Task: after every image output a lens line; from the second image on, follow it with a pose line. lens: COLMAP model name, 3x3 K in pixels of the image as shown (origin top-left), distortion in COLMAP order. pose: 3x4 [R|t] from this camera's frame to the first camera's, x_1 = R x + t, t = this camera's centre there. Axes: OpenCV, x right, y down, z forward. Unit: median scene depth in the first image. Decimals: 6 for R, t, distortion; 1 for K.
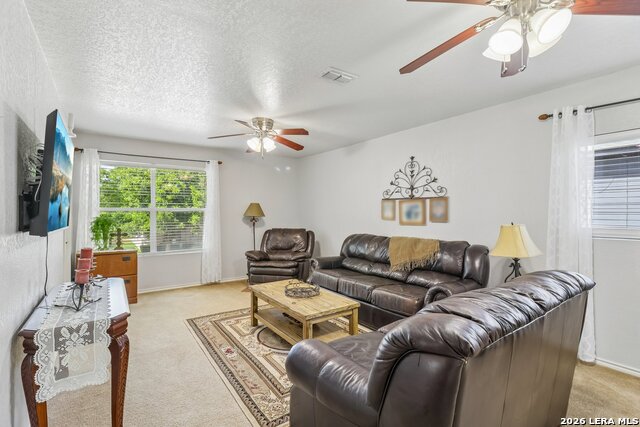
lens RADIAL K [[299.9, 0, 320.6], [0, 299.9, 208.2], [0, 0, 1]] dist [-0.000105, 0.000123]
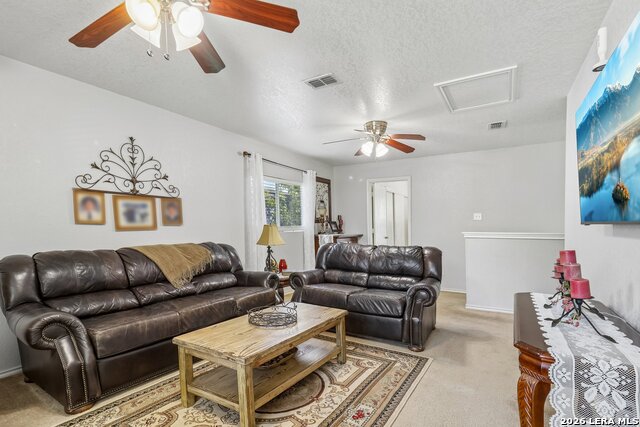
lens RADIAL K [[307.3, 0, 319.2], [0, 307.3, 228.1], [0, 0, 1]] dist [-0.001320, -0.000294]
pose [[-0.371442, 0.000294, 0.928456, -0.589828], [-0.006063, 0.999978, -0.002743, 0.051503], [-0.928436, -0.006648, -0.371432, 0.883383]]
